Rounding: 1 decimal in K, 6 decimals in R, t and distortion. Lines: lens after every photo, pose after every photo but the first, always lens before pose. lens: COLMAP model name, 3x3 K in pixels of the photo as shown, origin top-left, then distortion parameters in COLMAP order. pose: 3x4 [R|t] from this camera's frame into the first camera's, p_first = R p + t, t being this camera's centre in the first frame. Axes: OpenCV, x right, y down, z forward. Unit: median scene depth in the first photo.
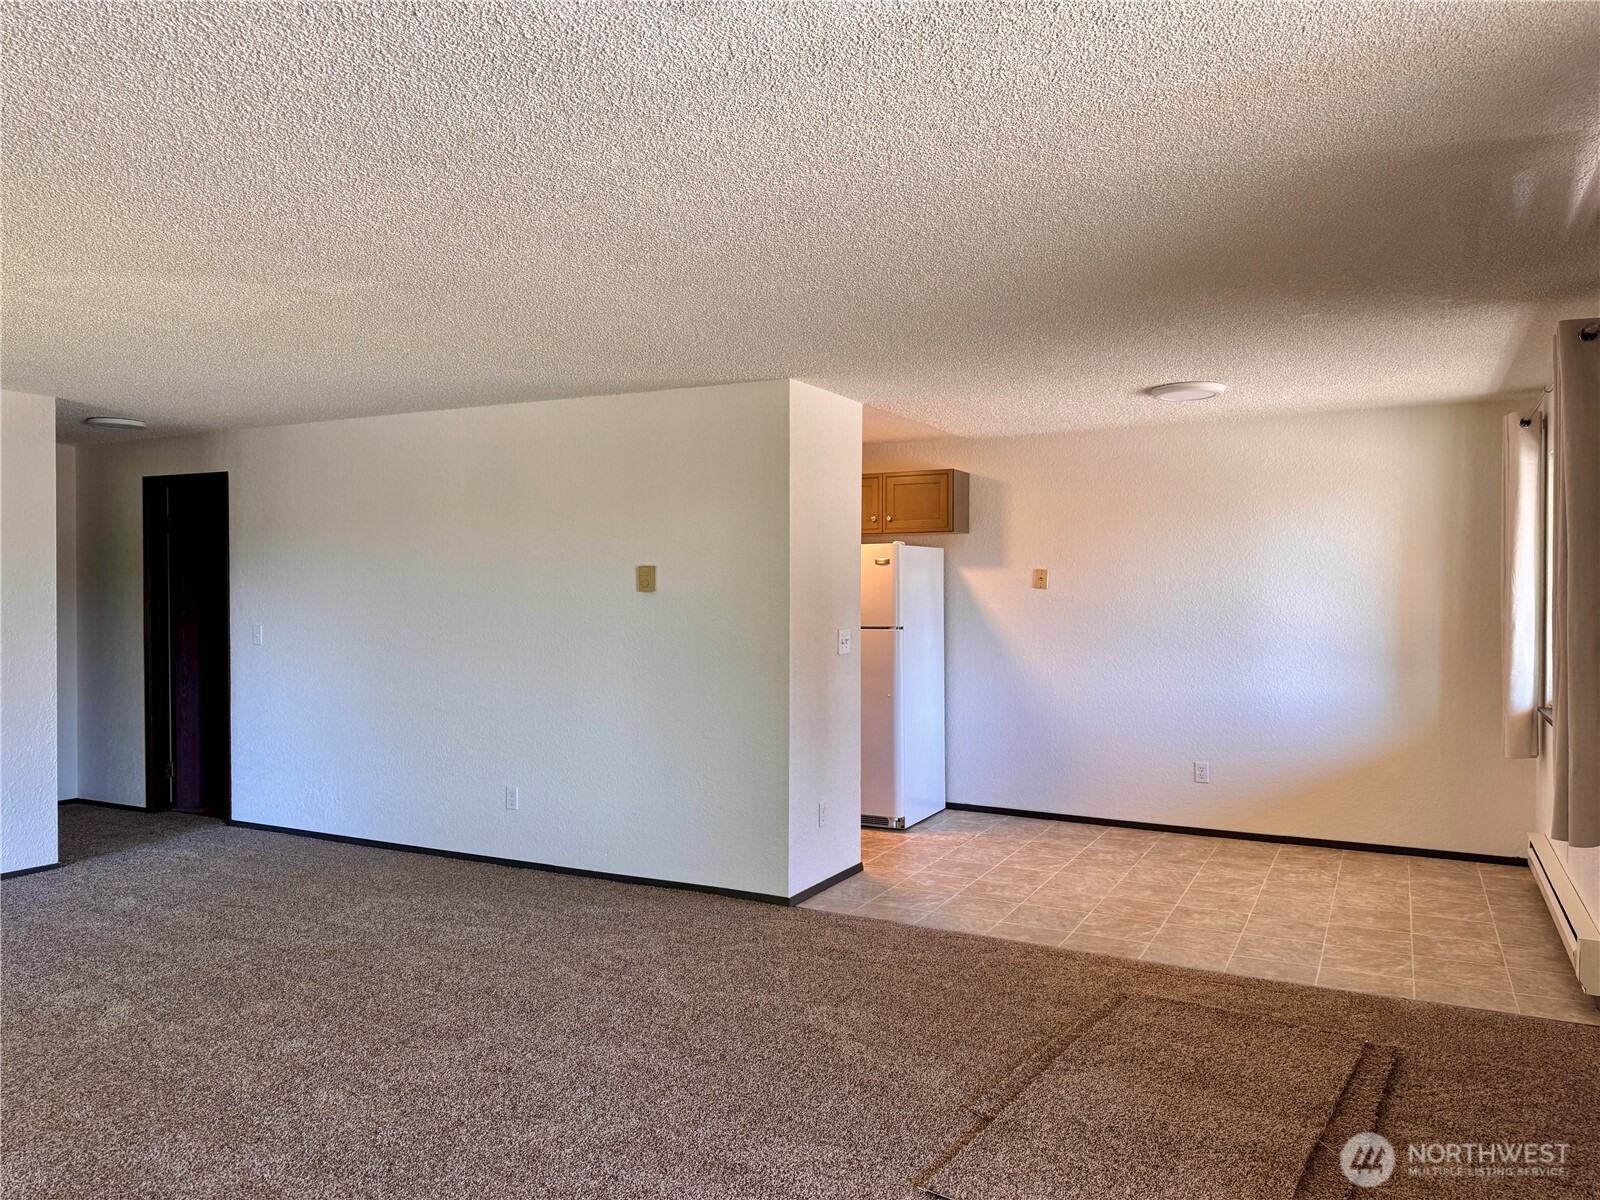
lens RADIAL K [[1123.8, 0, 800.0], [0, 1123.8, 600.0], [0, 0, 1]] dist [0.064854, -0.078221]
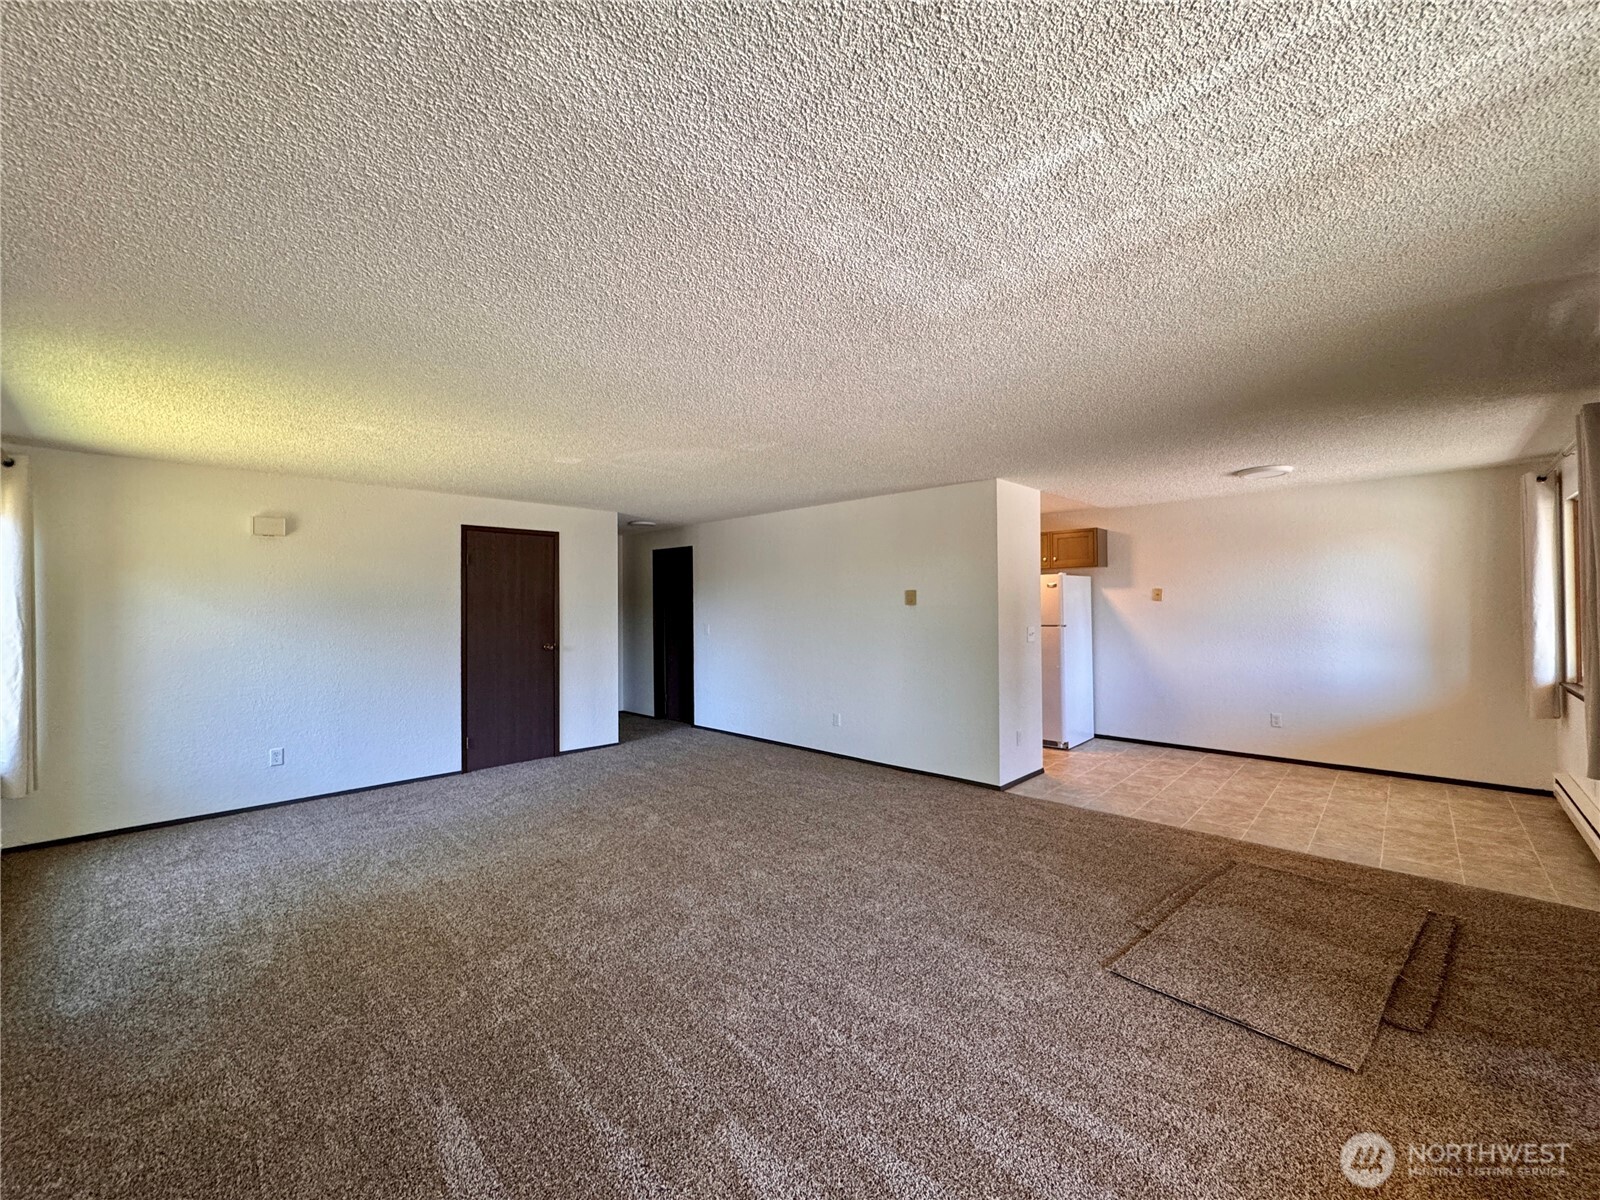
lens RADIAL K [[639.4, 0, 803.2], [0, 639.4, 595.8], [0, 0, 1]] dist [0.001343, 0.000333]
pose [[0.962261, -0.013538, -0.271792, -0.030503], [0.007477, 0.999700, -0.023325, 0.000295], [0.272026, 0.020413, 0.962073, -0.007222]]
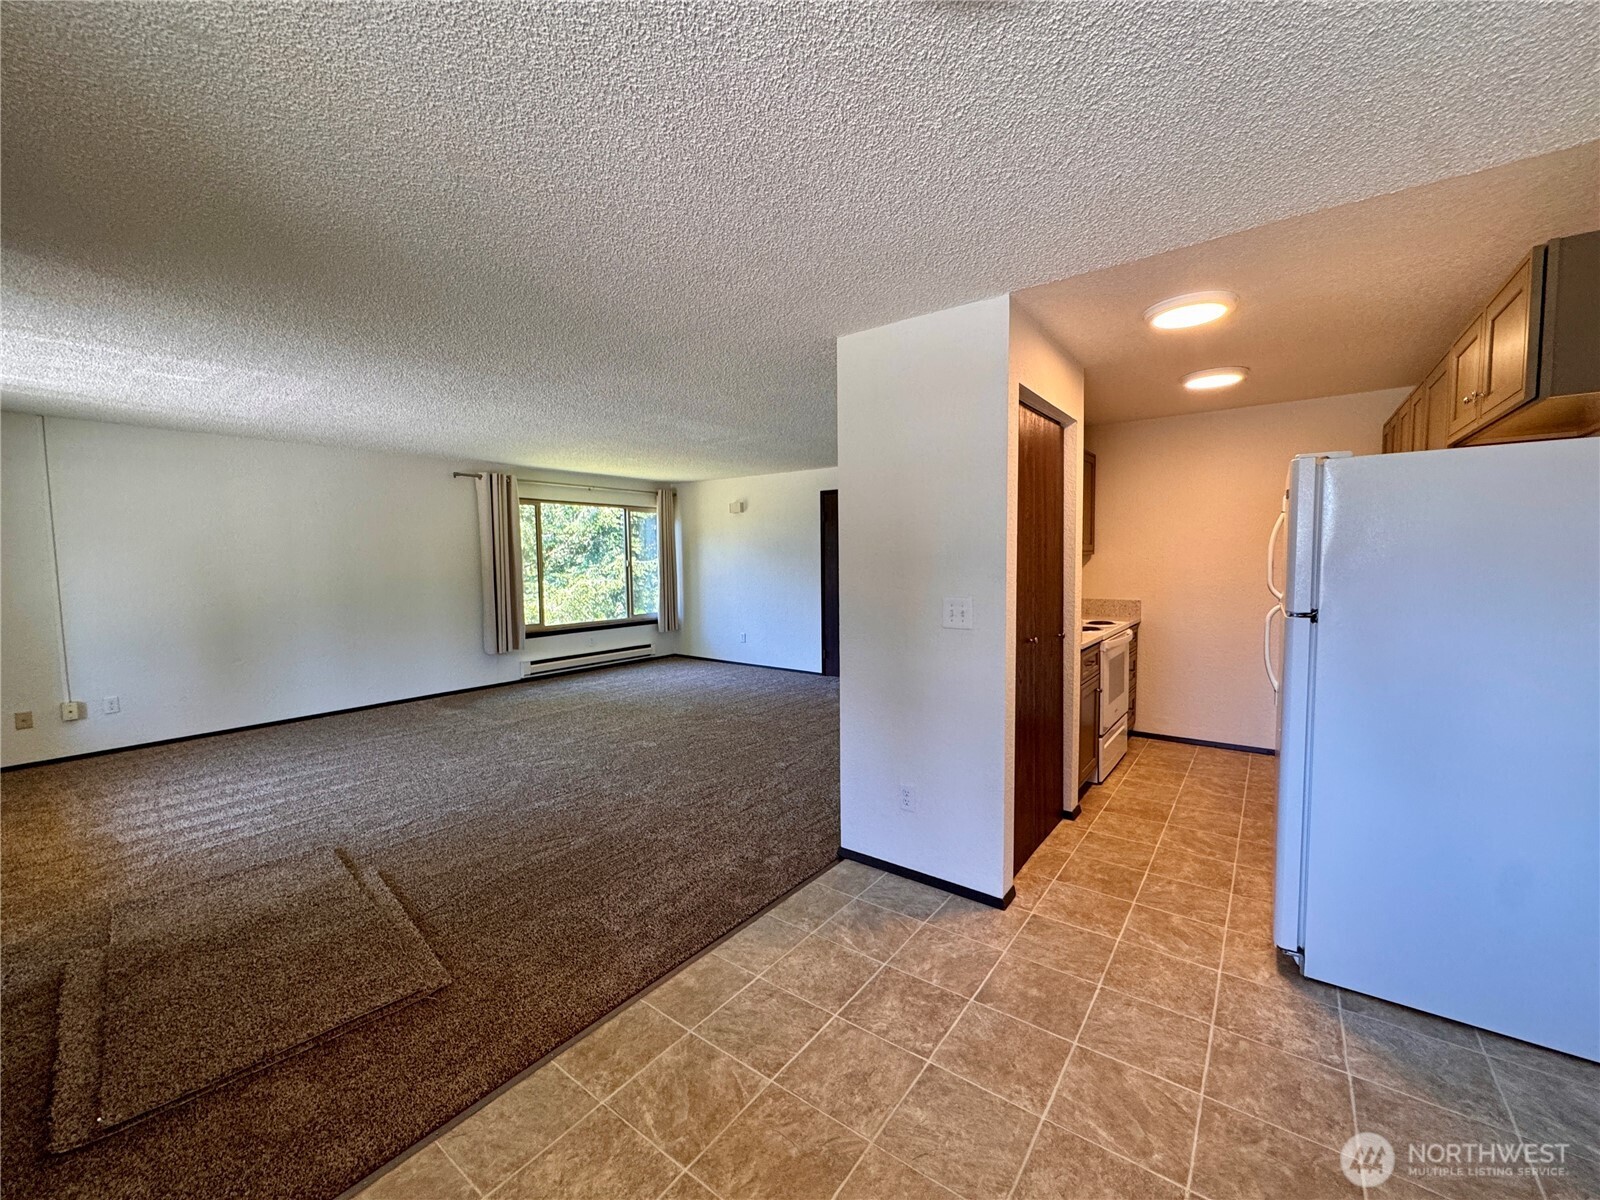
lens RADIAL K [[637.5, 0, 792.2], [0, 637.5, 601.8], [0, 0, 1]] dist [-0.000761, -0.000128]
pose [[-0.170979, 0.069650, -0.982810, 0.594009], [0.002243, 0.997523, 0.070302, -0.003973], [0.985272, 0.009816, -0.170711, 1.107801]]
